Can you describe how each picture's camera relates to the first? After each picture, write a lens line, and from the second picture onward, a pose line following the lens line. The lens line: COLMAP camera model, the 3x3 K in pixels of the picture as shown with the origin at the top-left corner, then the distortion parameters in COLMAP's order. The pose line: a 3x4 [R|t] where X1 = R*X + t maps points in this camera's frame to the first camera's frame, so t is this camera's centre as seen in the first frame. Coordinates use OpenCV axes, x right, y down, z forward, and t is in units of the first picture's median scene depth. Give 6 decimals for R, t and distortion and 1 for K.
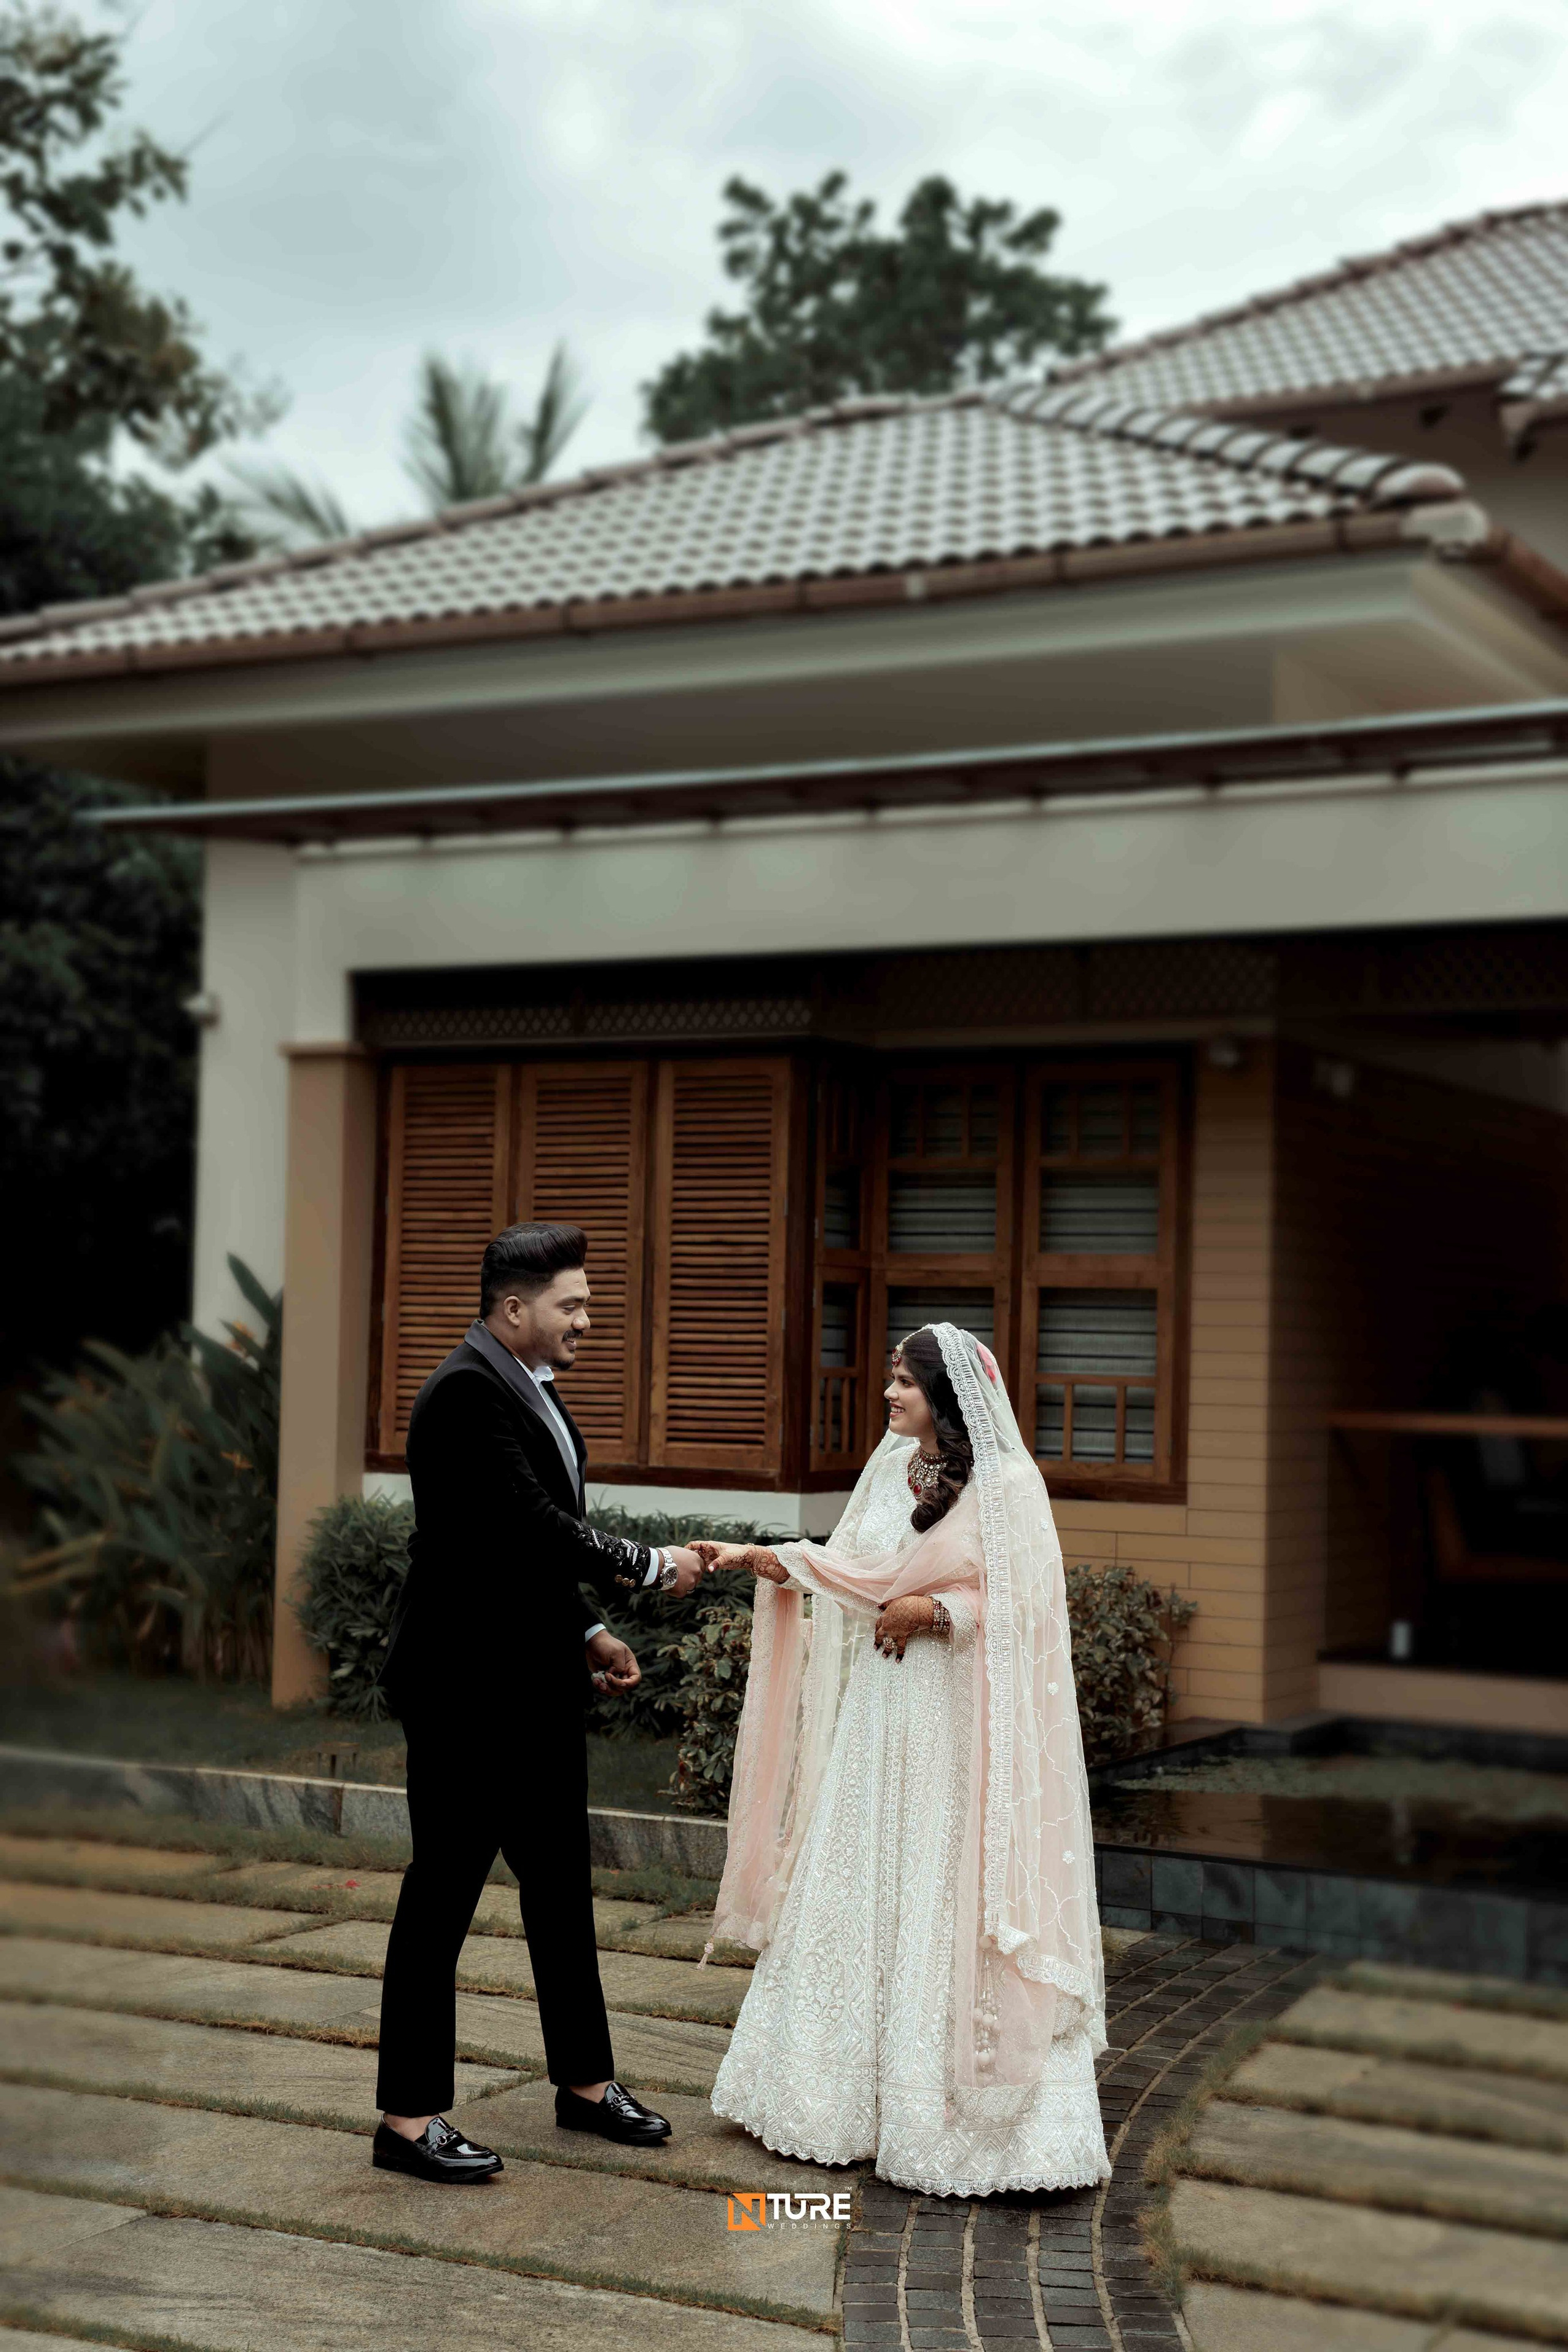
lens RADIAL K [[3206.5, 0, 787.6], [0, 3206.5, 1182.2], [0, 0, 1]] dist [0.209482, 0.076552]
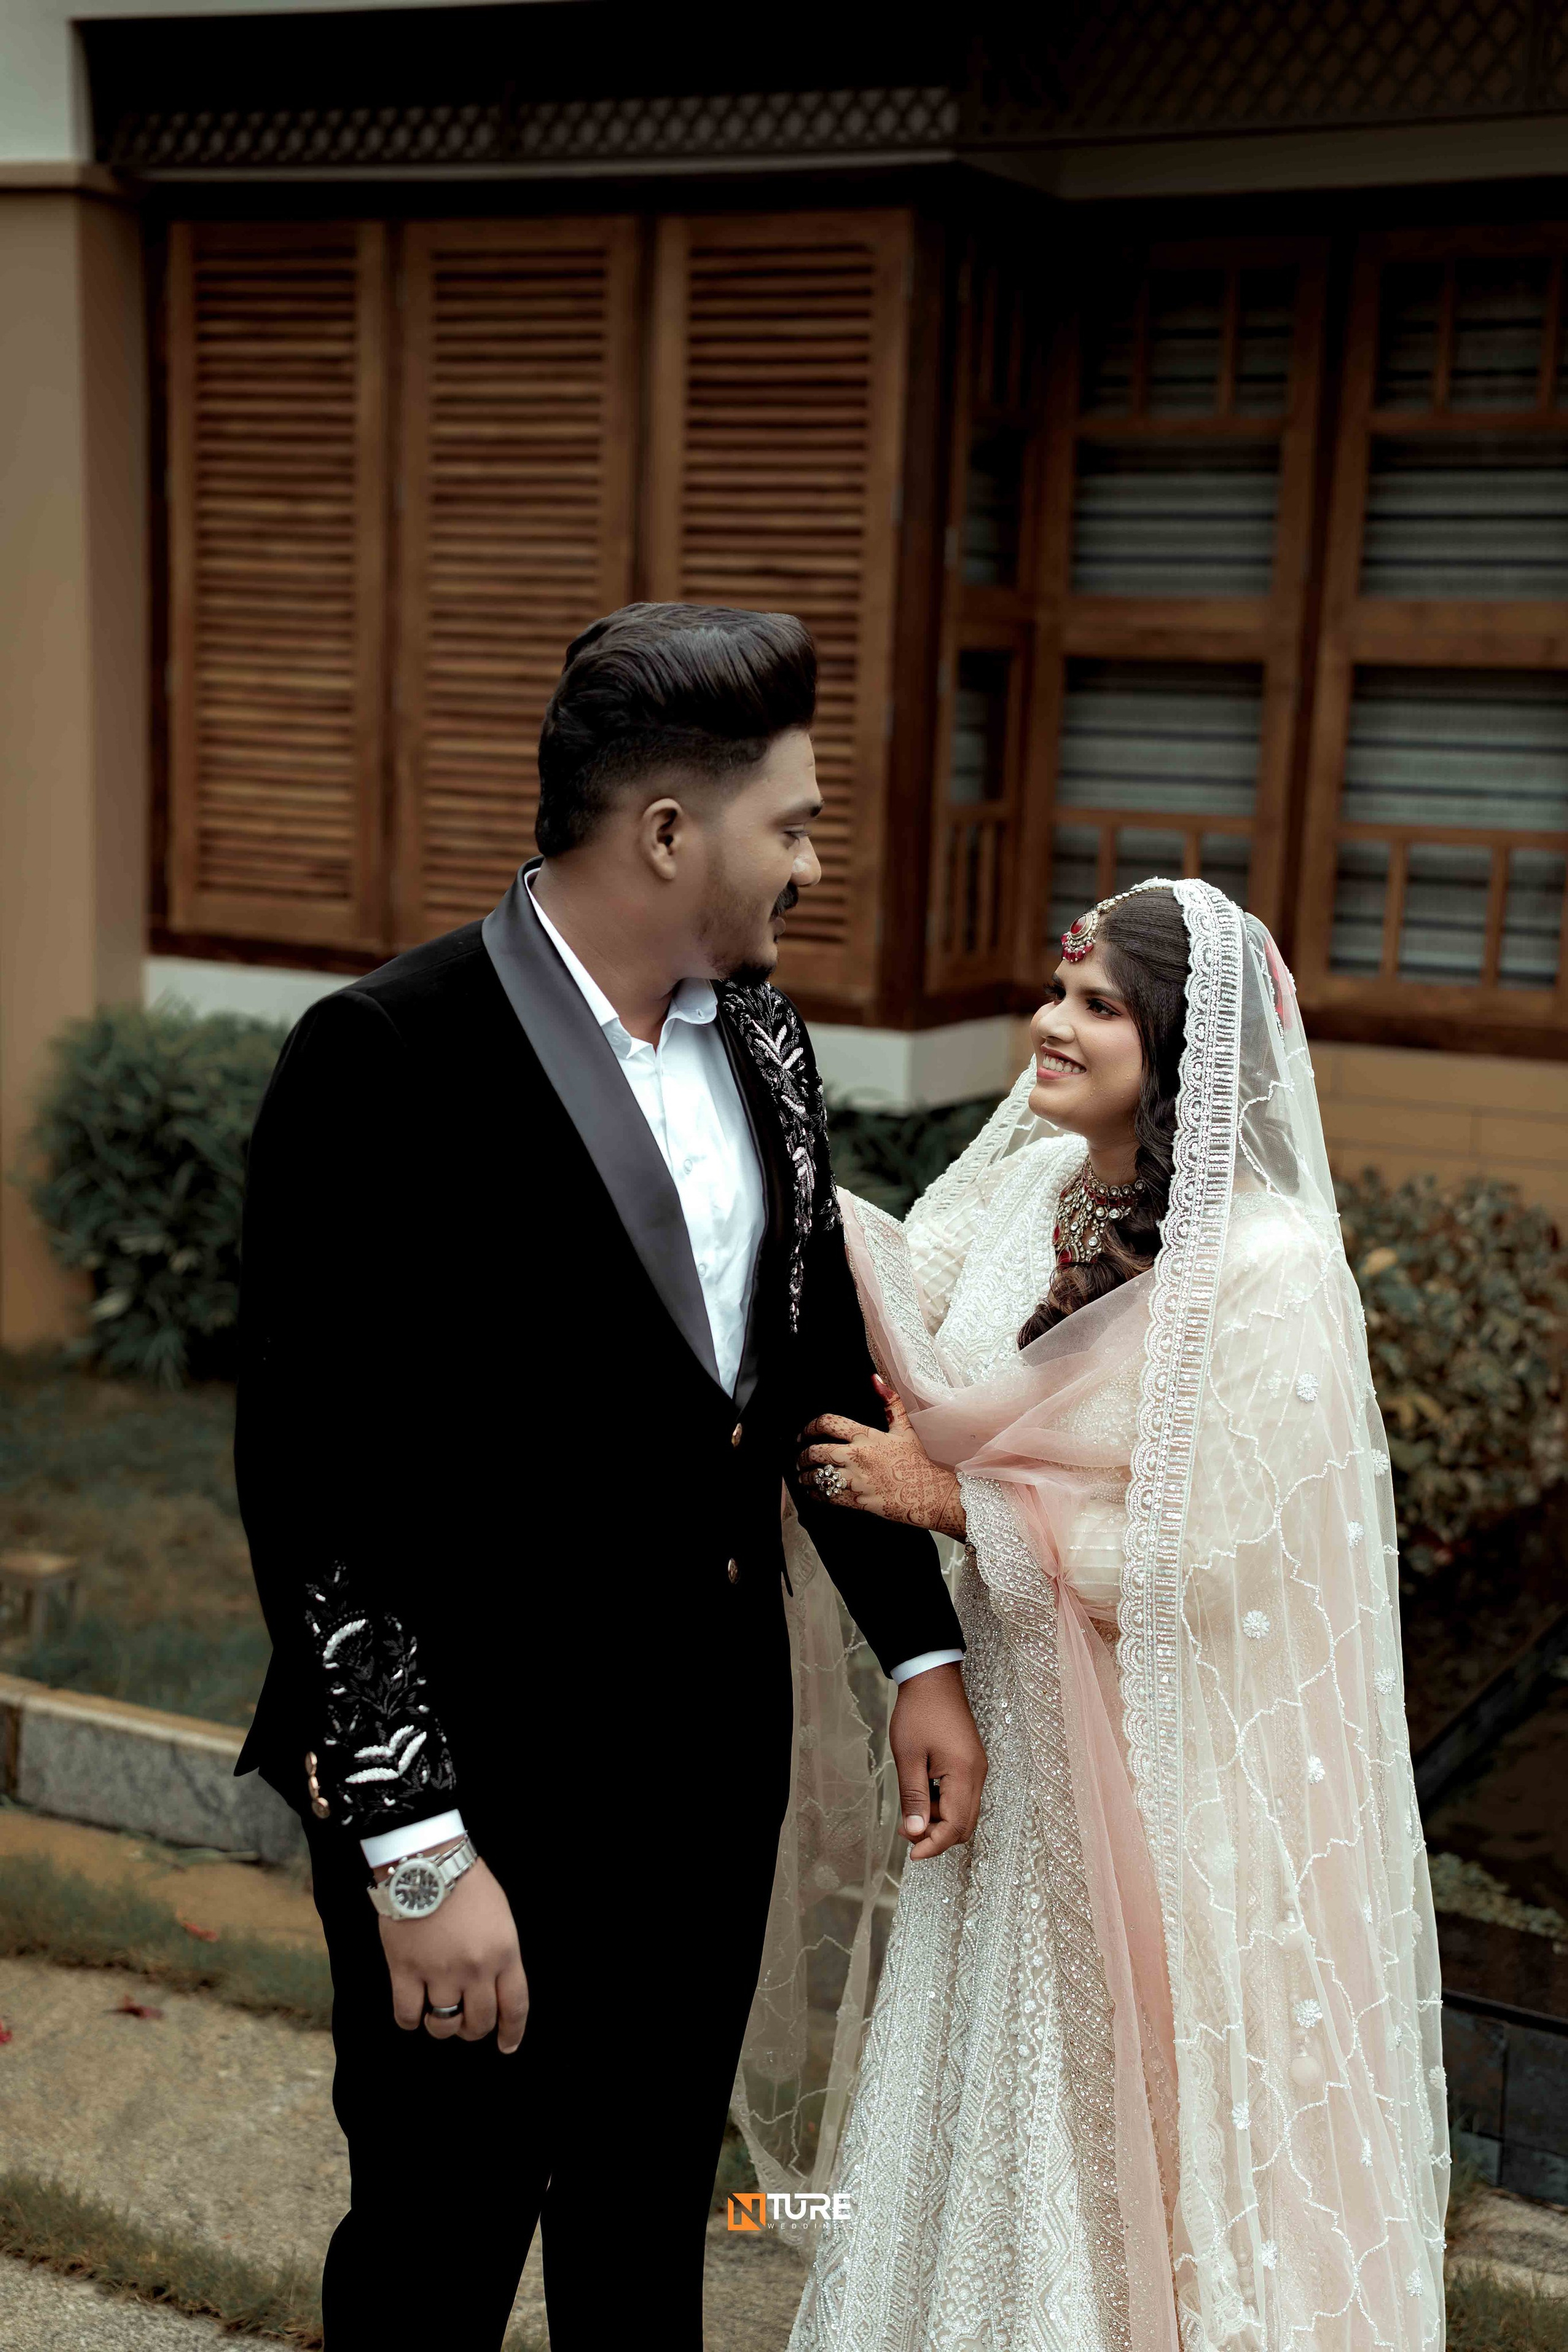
lens RADIAL K [[3251.1, 0, 787.0], [0, 3251.1, 1188.0], [0, 0, 1]] dist [0.214593, 0.035183]
pose [[0.999755, 0.013996, 0.017129, -0.026225], [-0.017288, 0.977474, 0.210346, 0.003982], [-0.013799, -0.210591, 0.977477, 0.430927]]
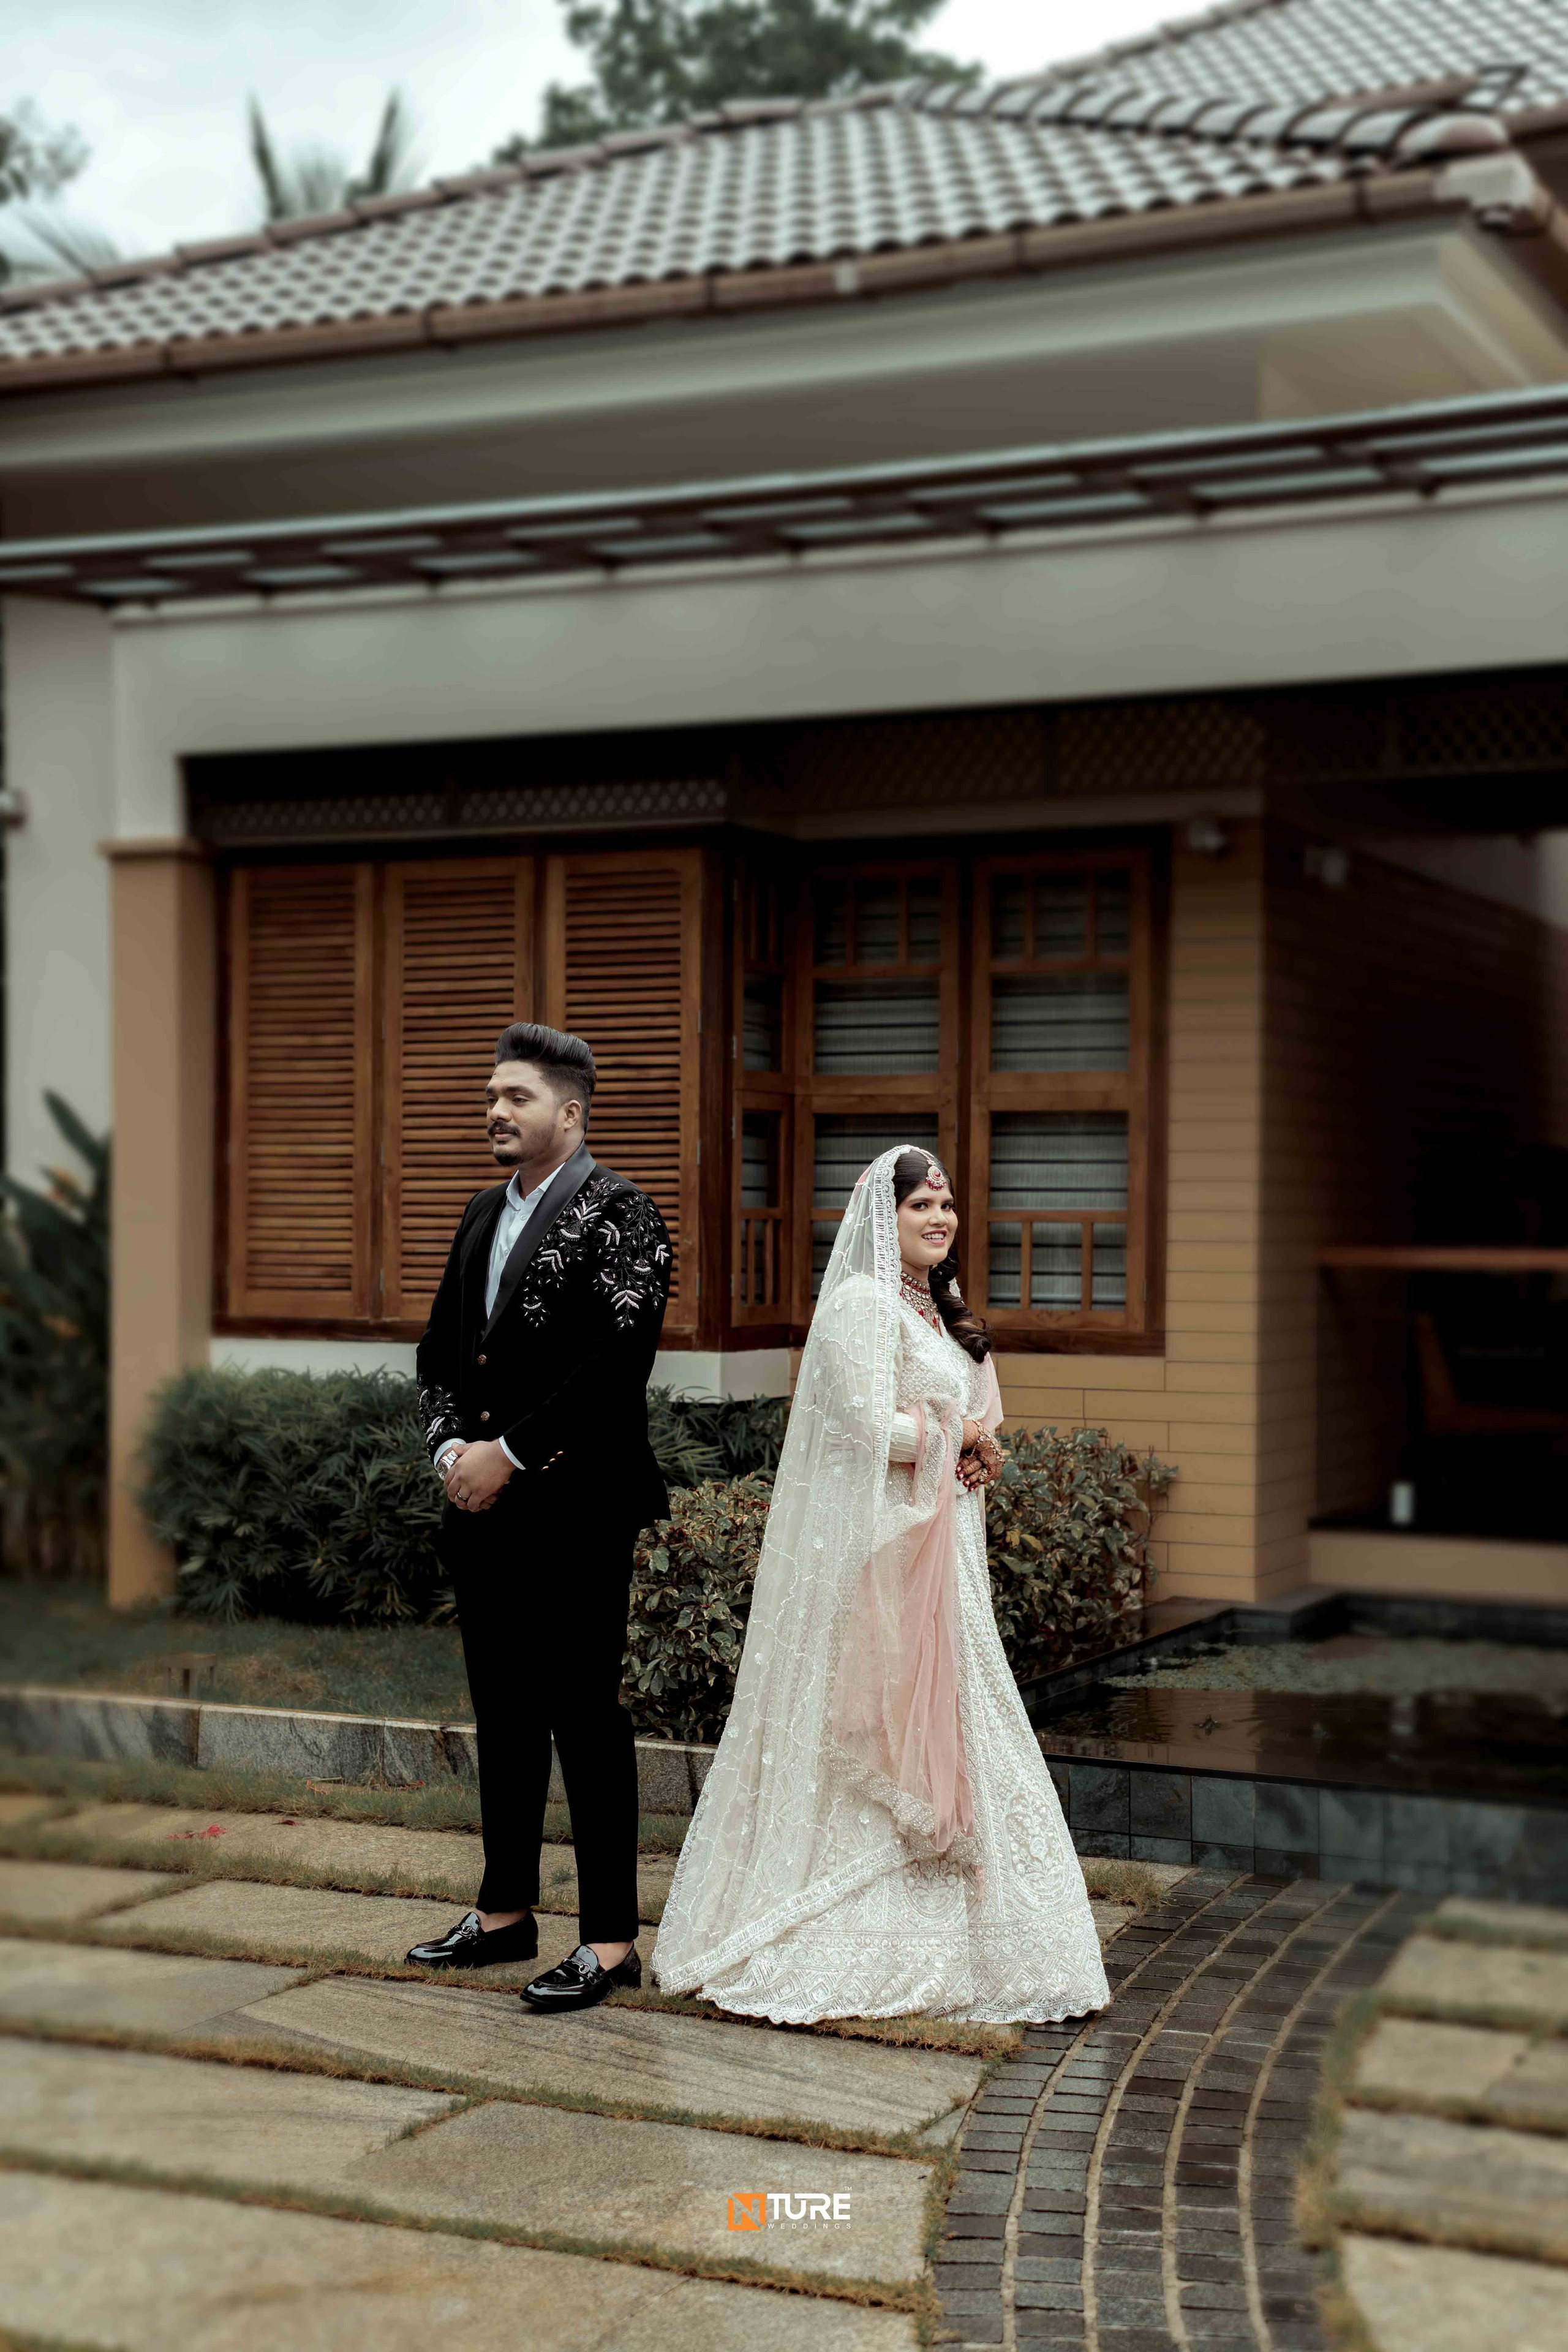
lens RADIAL K [[3206.5, 0, 787.6], [0, 3206.5, 1182.2], [0, 0, 1]] dist [0.209482, 0.076552]
pose [[0.998492, -0.015468, 0.052666, -0.022625], [0.013242, 0.999015, 0.042361, 0.014127], [-0.053270, -0.041599, 0.997713, 0.132403]]
